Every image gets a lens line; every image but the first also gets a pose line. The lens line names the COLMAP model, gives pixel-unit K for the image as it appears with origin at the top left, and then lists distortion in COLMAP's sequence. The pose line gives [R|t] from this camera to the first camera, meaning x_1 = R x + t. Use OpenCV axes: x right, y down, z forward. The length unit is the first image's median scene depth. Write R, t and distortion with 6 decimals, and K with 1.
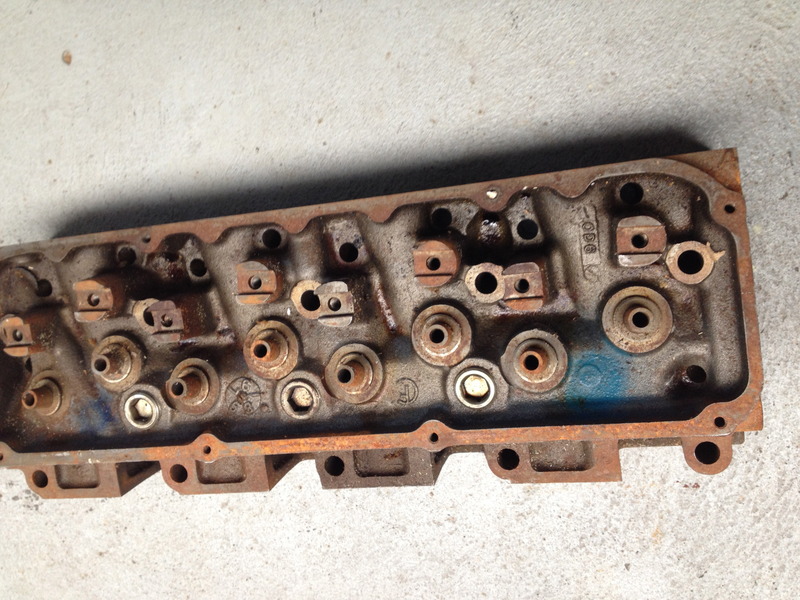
lens RADIAL K [[814.9, 0, 400.0], [0, 814.9, 300.0], [0, 0, 1]] dist [0.077352, -0.019742]
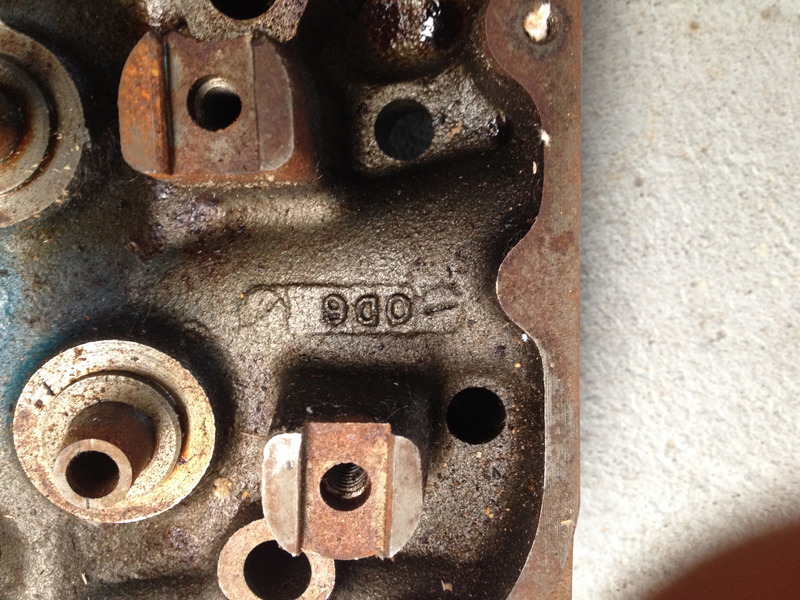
lens RADIAL K [[814.9, 0, 400.0], [0, 814.9, 300.0], [0, 0, 1]] dist [0.077352, -0.019742]
pose [[-0.092636, 0.921197, 0.377909, 0.087837], [-0.991356, -0.049917, -0.121331, -0.044098], [-0.092905, -0.385882, 0.917858, 0.628047]]
